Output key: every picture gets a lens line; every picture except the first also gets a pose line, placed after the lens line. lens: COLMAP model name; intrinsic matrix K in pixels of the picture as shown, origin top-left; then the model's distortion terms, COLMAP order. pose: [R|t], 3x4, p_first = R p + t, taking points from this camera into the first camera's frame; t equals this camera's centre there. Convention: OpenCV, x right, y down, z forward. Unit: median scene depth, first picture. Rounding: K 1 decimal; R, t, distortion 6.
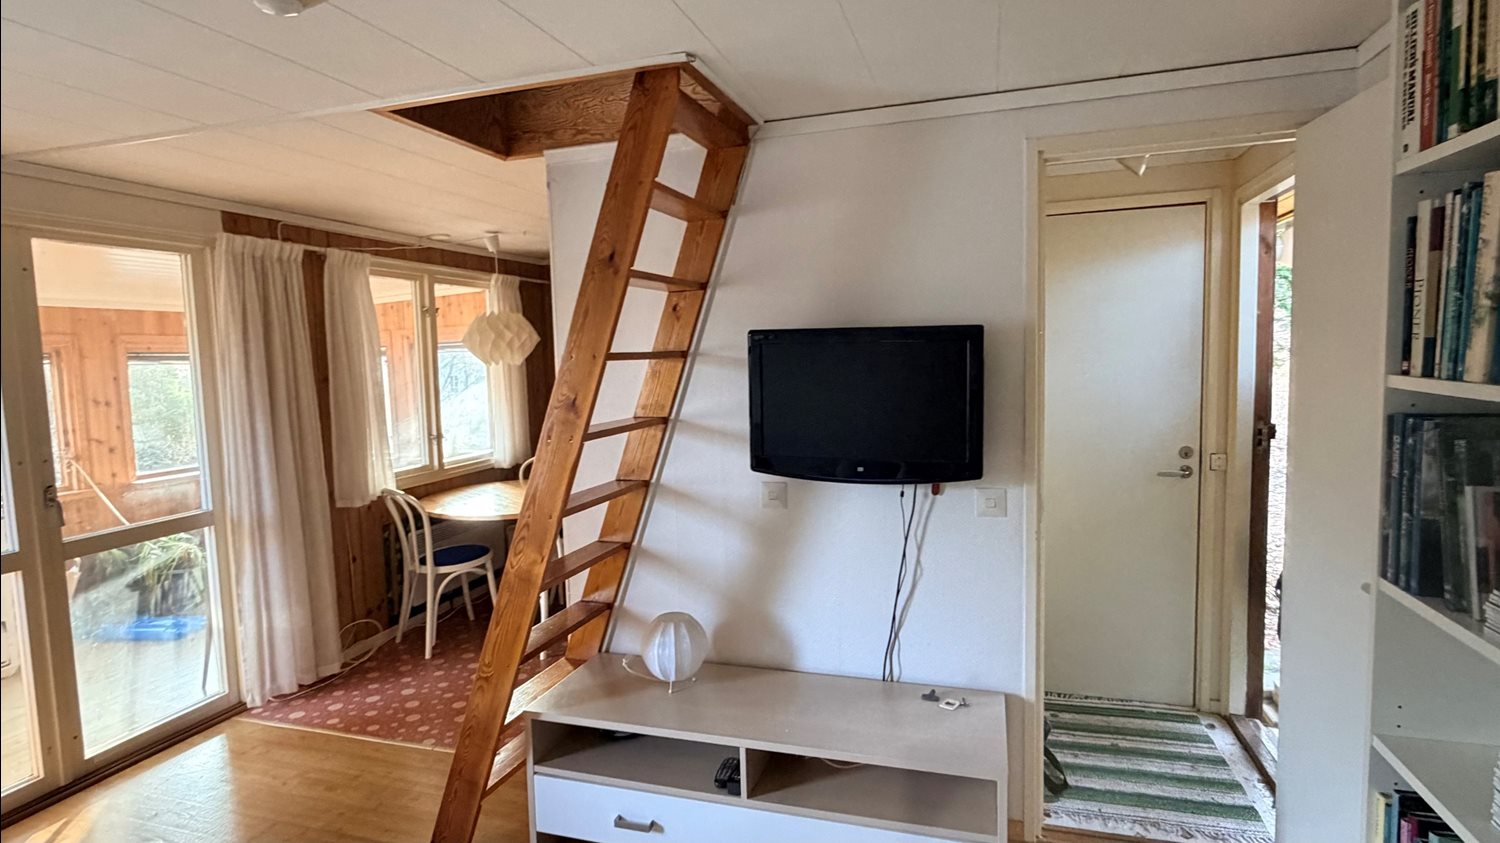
lens RADIAL K [[771.5, 0, 750.0], [0, 771.5, 421.5], [0, 0, 1]] dist [-0.001525, 0.000350]
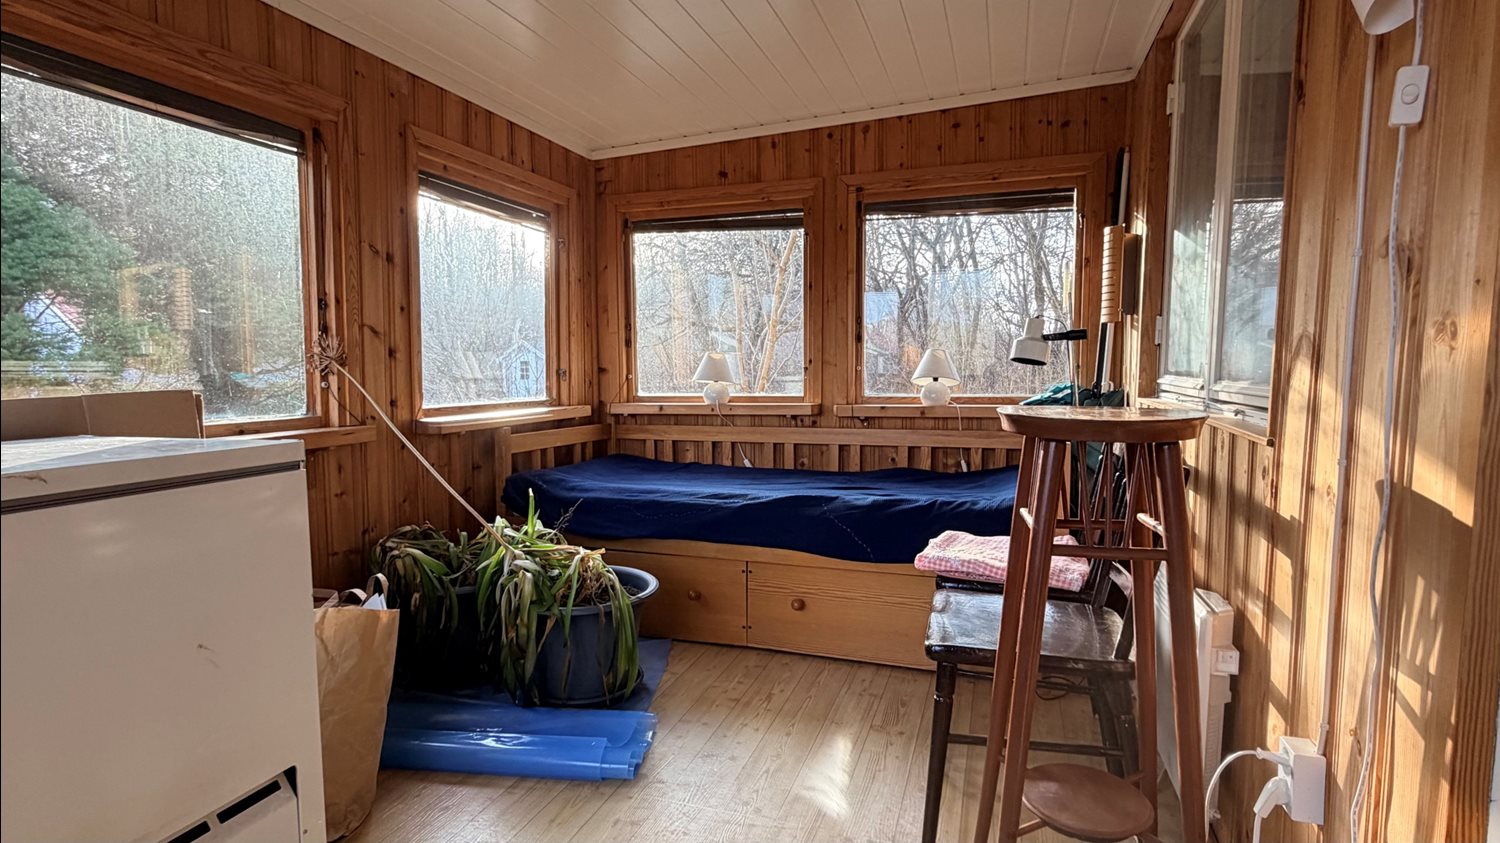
lens RADIAL K [[771.5, 0, 750.0], [0, 771.5, 421.5], [0, 0, 1]] dist [-0.001525, 0.000350]
pose [[0.999103, 0.034734, -0.024228, -0.599547], [-0.034938, 0.999357, -0.008052, 0.080134], [0.023933, 0.008891, 0.999674, 0.521579]]
